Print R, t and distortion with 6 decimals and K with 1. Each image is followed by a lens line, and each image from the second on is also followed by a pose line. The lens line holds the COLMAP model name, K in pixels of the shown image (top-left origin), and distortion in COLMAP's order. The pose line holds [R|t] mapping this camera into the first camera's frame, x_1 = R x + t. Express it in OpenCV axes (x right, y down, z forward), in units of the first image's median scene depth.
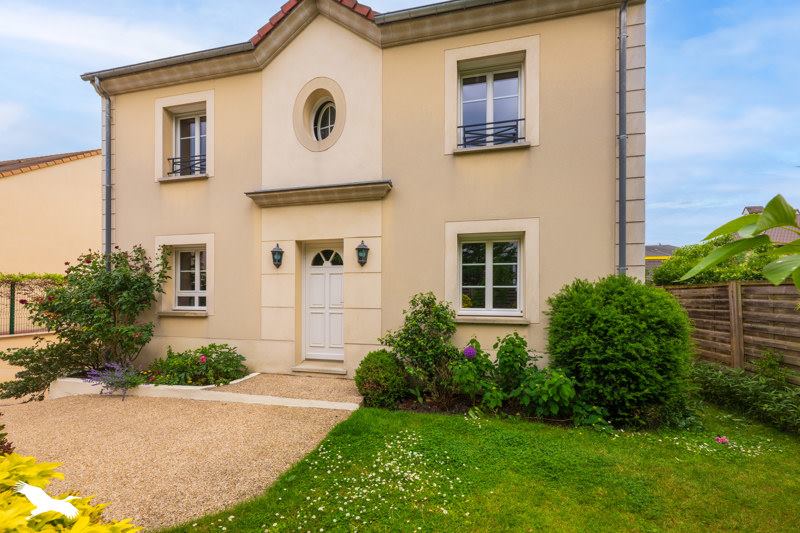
lens RADIAL K [[322.8, 0, 400.0], [0, 322.8, 266.5], [0, 0, 1]] dist [-0.000247, -0.000097]
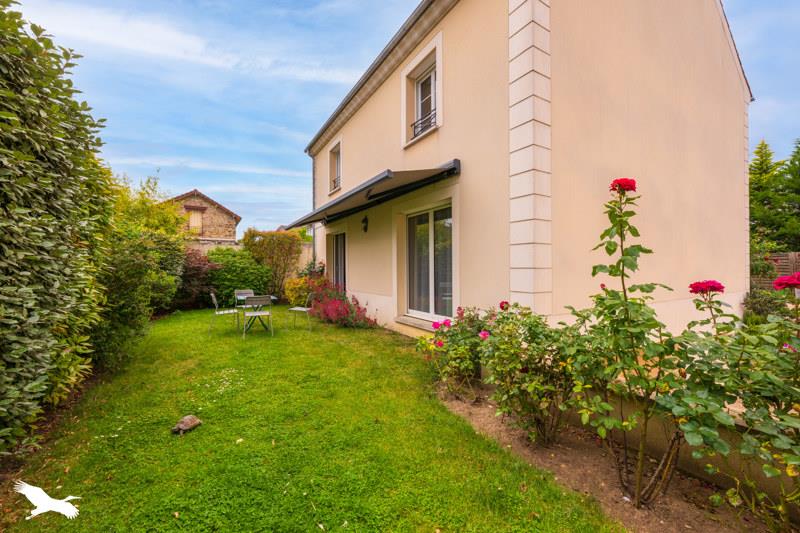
lens RADIAL K [[322.8, 0, 400.0], [0, 322.8, 266.5], [0, 0, 1]] dist [-0.000247, -0.000097]
pose [[0.685478, -0.051393, -0.726277, 0.161167], [0.232291, 0.960814, 0.151252, -0.001428], [0.690044, -0.272387, 0.670556, -0.039920]]
